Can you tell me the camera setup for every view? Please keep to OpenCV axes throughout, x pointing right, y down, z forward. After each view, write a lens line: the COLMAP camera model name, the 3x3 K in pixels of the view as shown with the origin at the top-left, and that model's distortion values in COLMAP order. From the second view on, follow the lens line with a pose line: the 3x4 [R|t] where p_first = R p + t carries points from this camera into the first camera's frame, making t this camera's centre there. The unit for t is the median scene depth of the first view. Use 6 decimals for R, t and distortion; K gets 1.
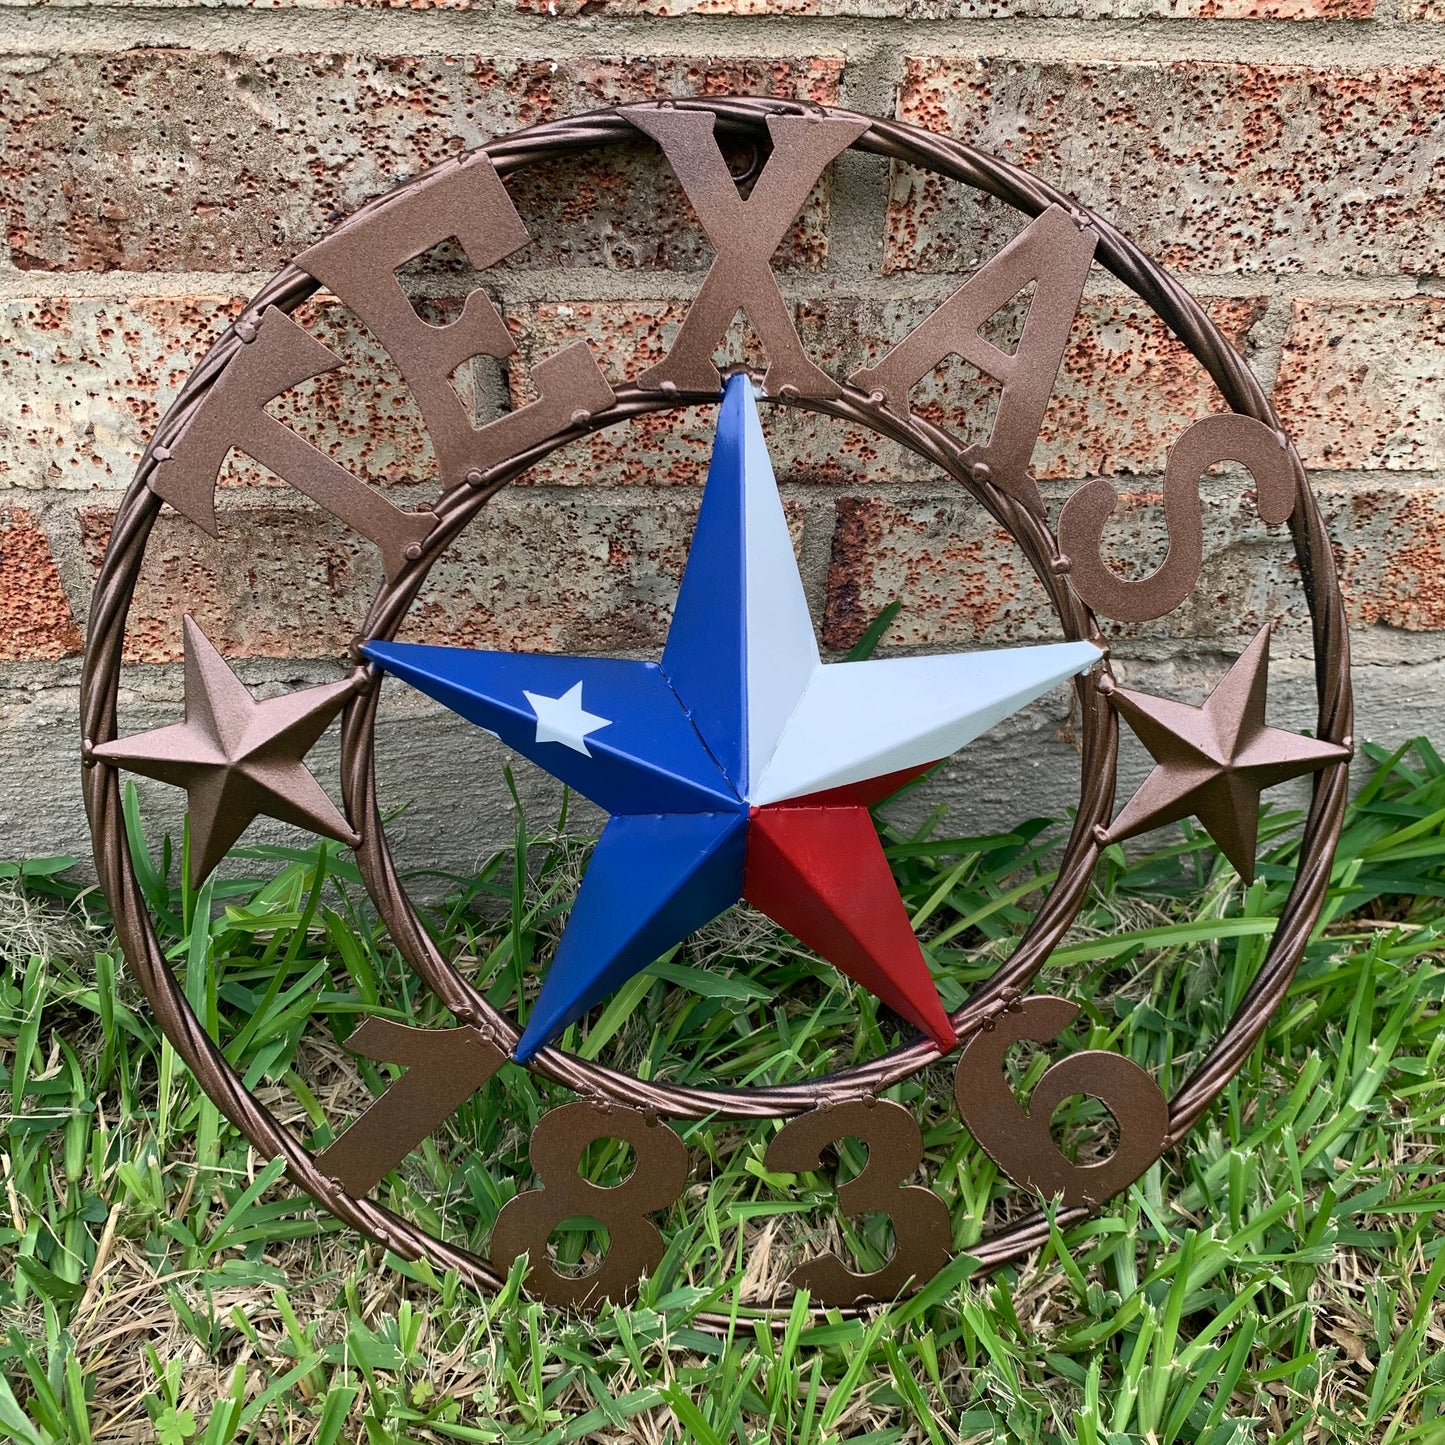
lens RADIAL K [[1488.8, 0, 734.2], [0, 1488.8, 722.9], [0, 0, 1]] dist [-0.005769, 0.000000]
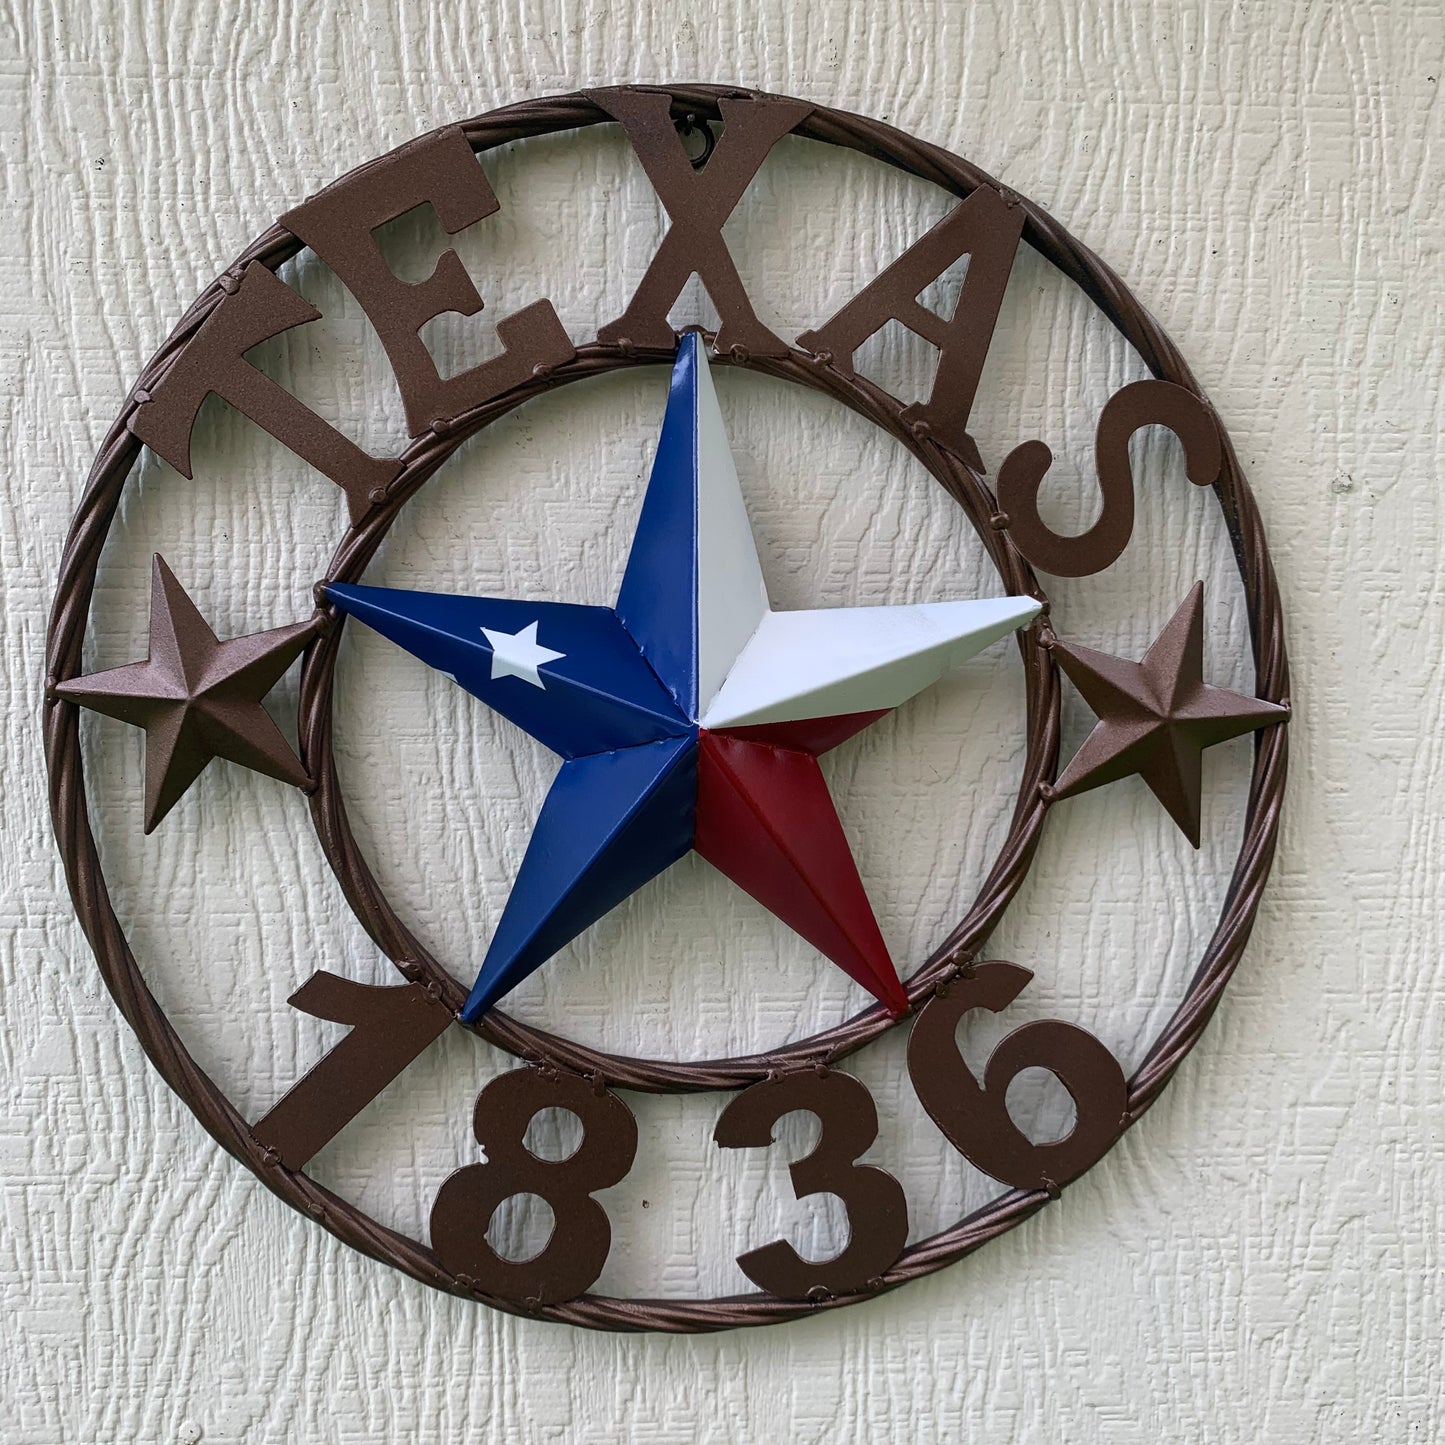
lens RADIAL K [[1488.8, 0, 725.0], [0, 1488.8, 715.8], [0, 0, 1]] dist [-0.005769, 0.000000]
pose [[0.999931, 0.006436, 0.009795, 0.017256], [-0.004789, 0.987151, -0.159718, 0.197969], [-0.010697, 0.159660, 0.987114, -0.006806]]
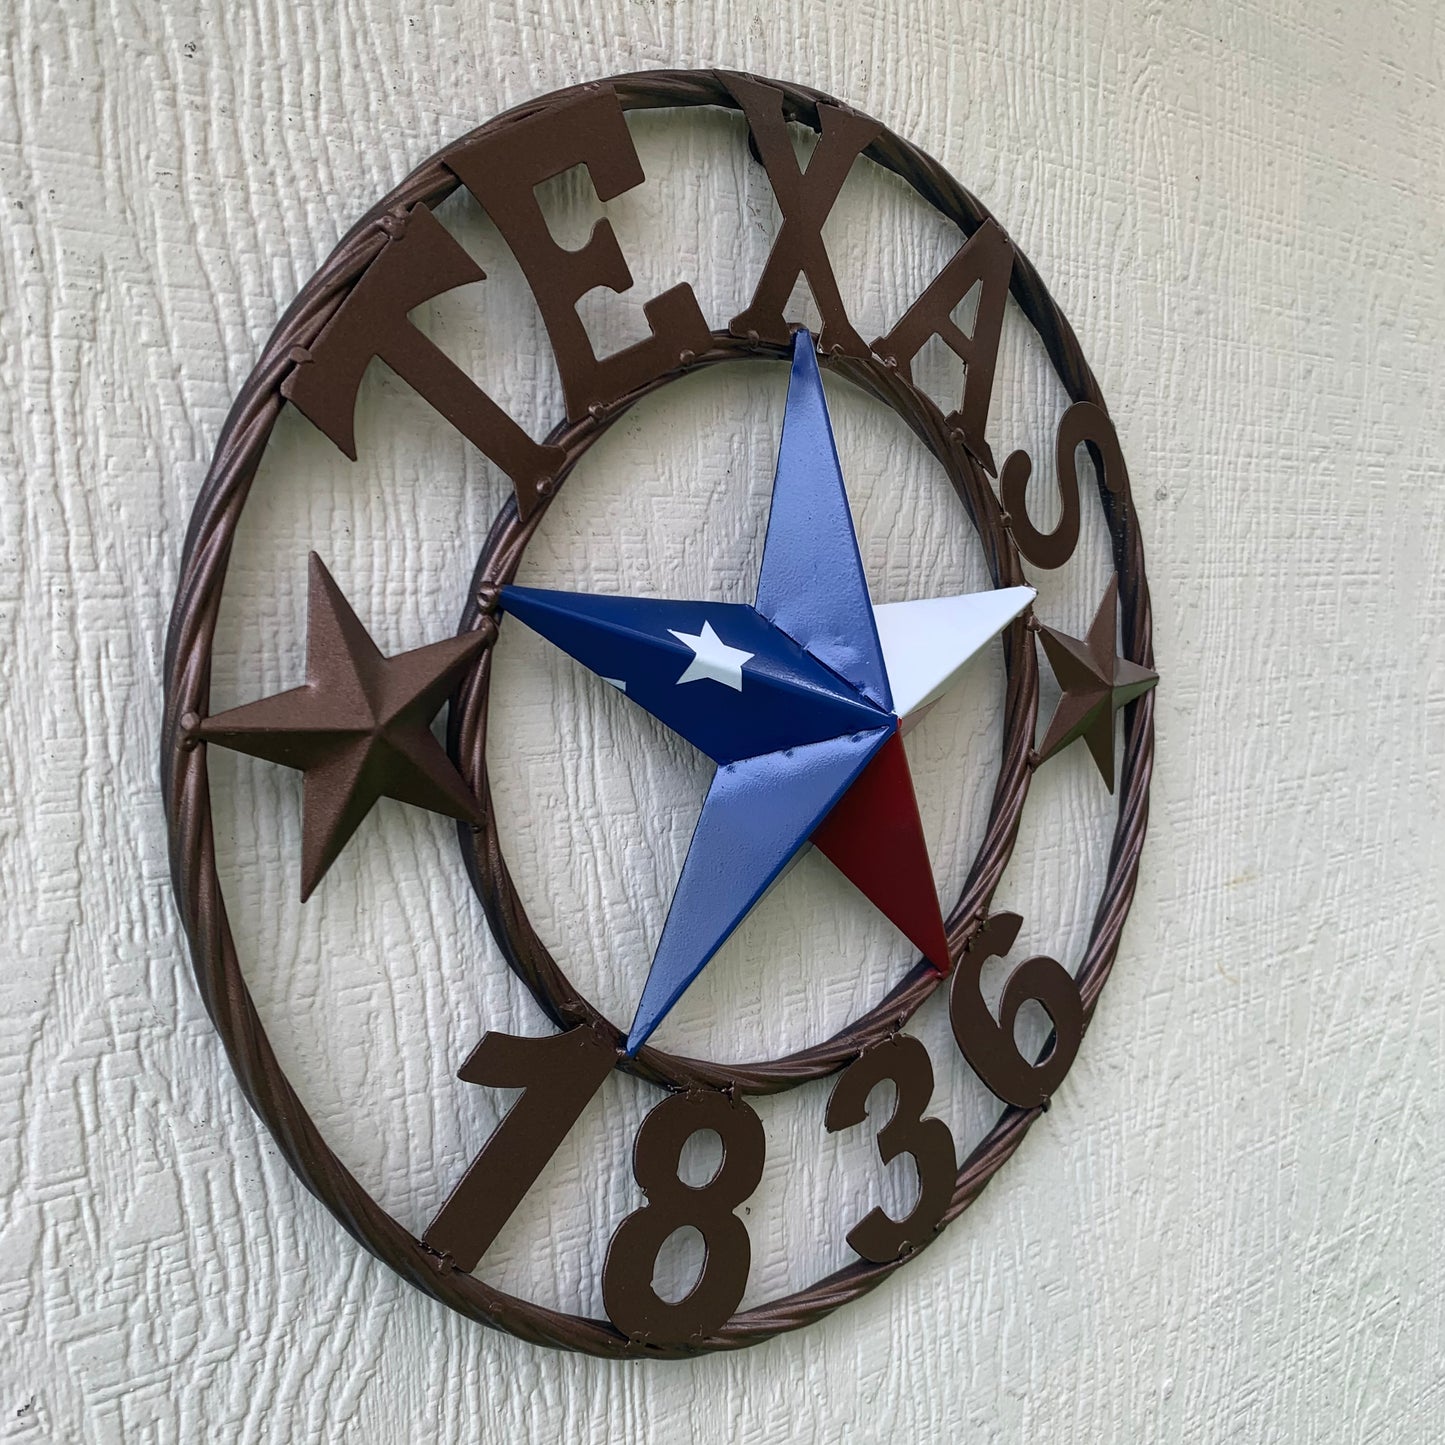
lens RADIAL K [[1488.8, 0, 717.8], [0, 1488.8, 716.9], [0, 0, 1]] dist [-0.005769, 0.000000]
pose [[0.807817, -0.061741, 0.586191, -0.665880], [0.157364, 0.980993, -0.113535, 0.145127], [-0.568039, 0.183960, 0.802178, 0.216704]]
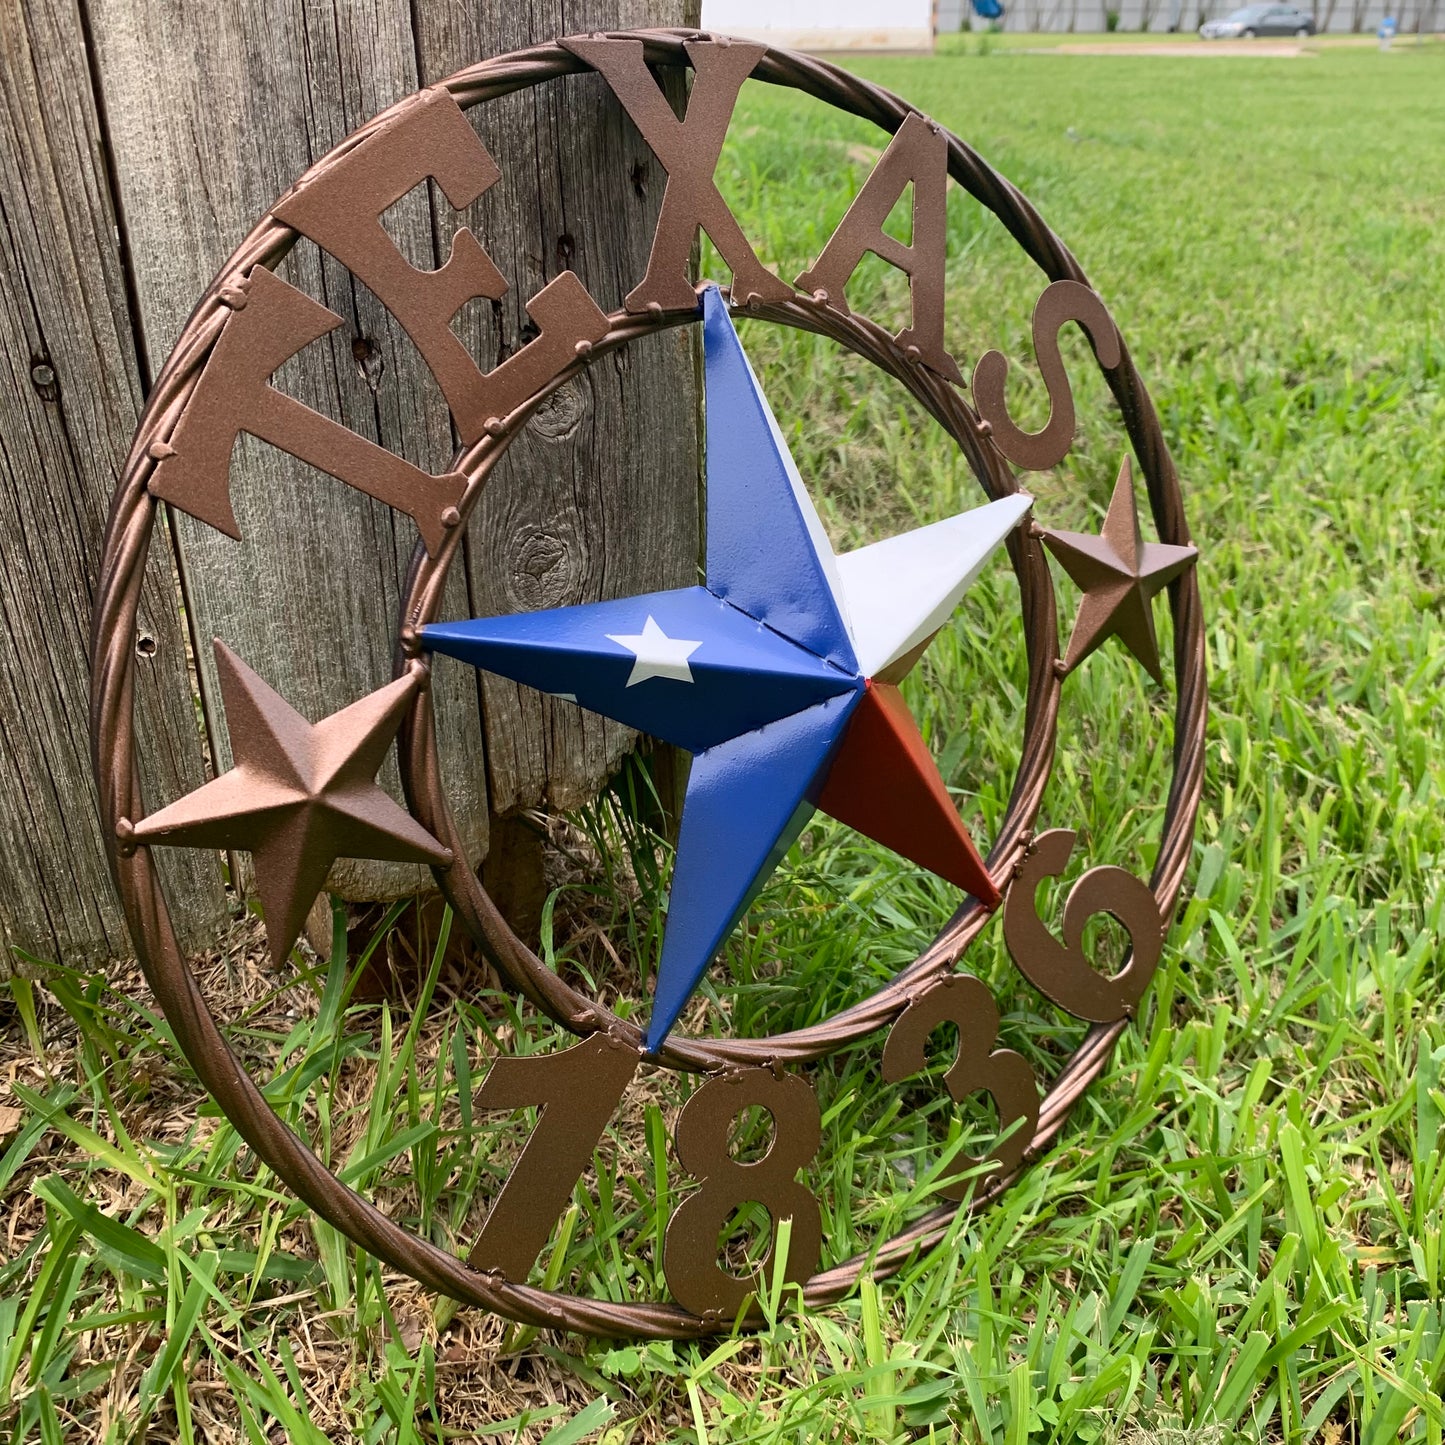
lens RADIAL K [[1488.8, 0, 734.9], [0, 1488.8, 720.0], [0, 0, 1]] dist [-0.005769, 0.000000]
pose [[0.851533, -0.248128, 0.461871, -0.508836], [0.307194, 0.949998, -0.056001, 0.106082], [-0.424881, 0.189571, 0.885178, 0.136427]]
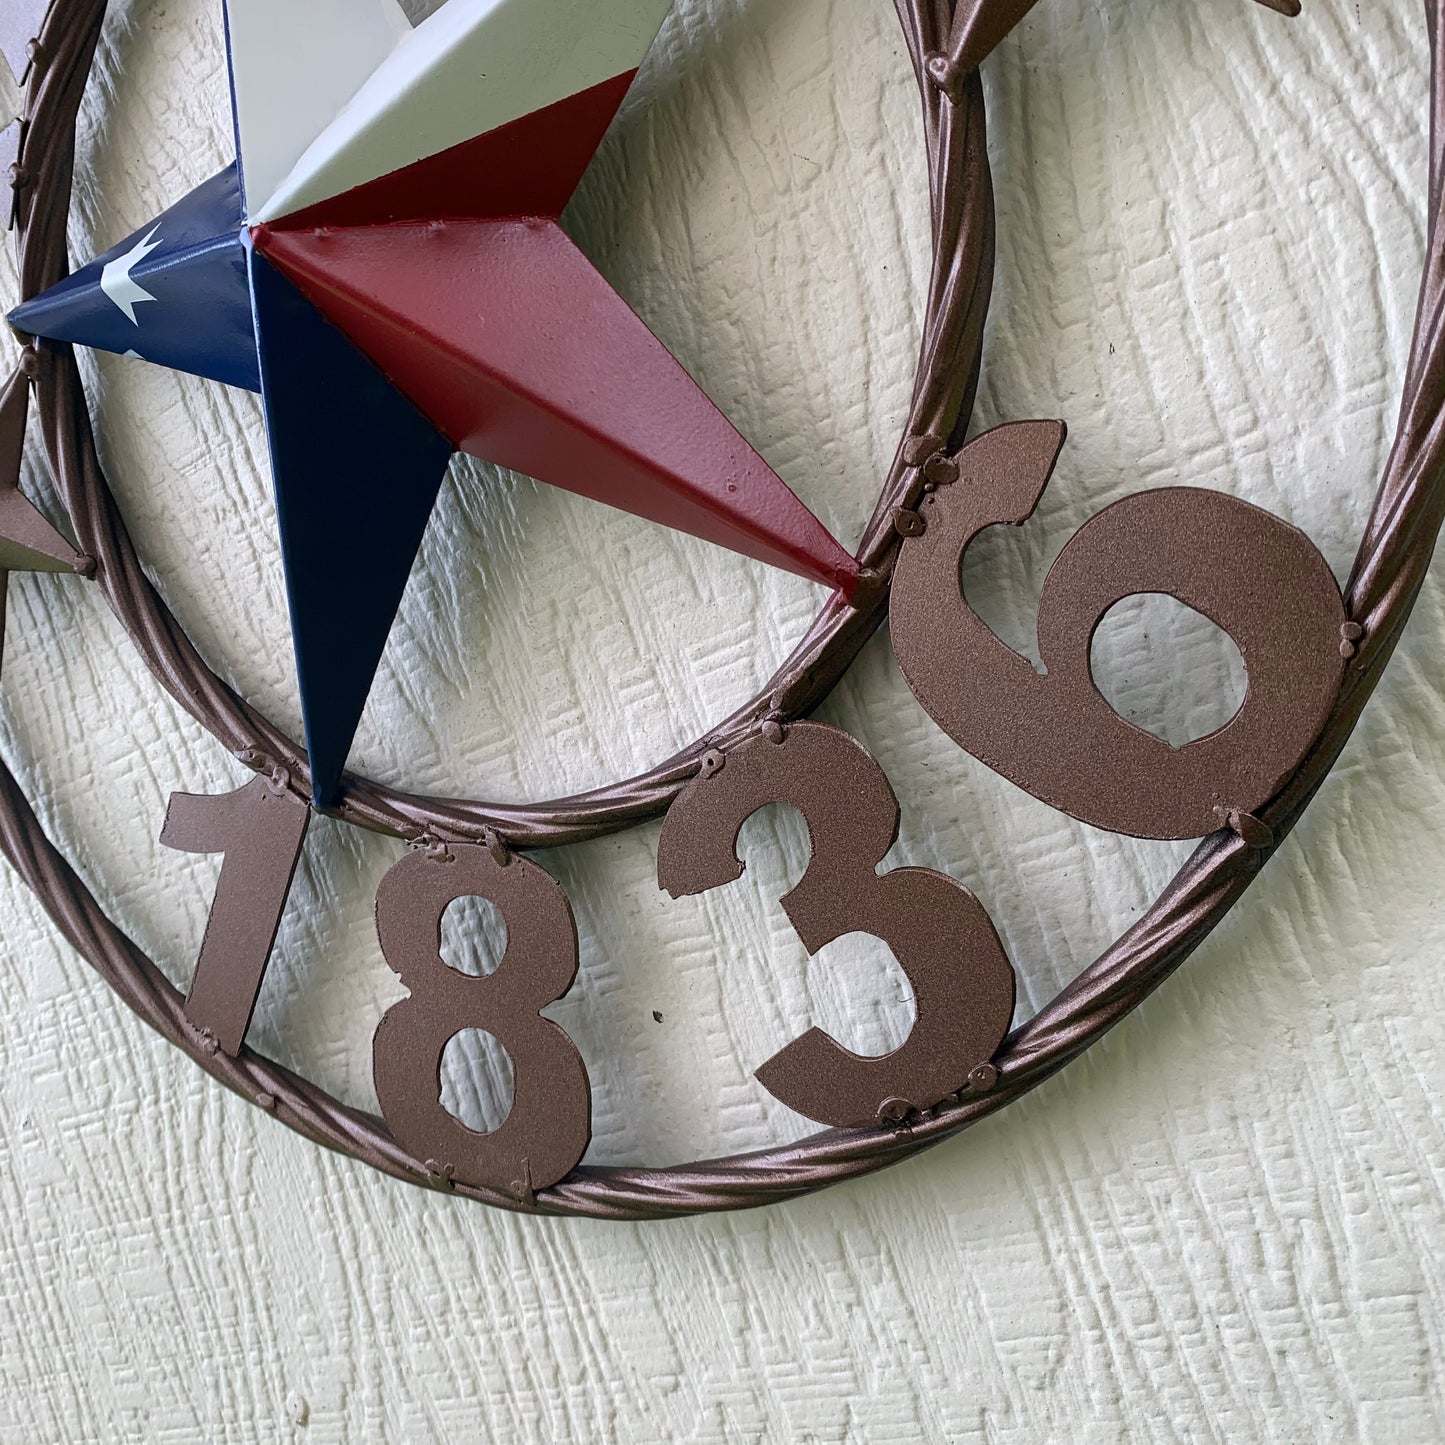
lens RADIAL K [[1488.8, 0, 719.0], [0, 1488.8, 703.9], [0, 0, 1]] dist [-0.005769, 0.000000]
pose [[0.780267, -0.298979, -0.549359, 0.425293], [0.199525, 0.951441, -0.234416, 0.410201], [0.592768, 0.073296, 0.802031, 0.590500]]
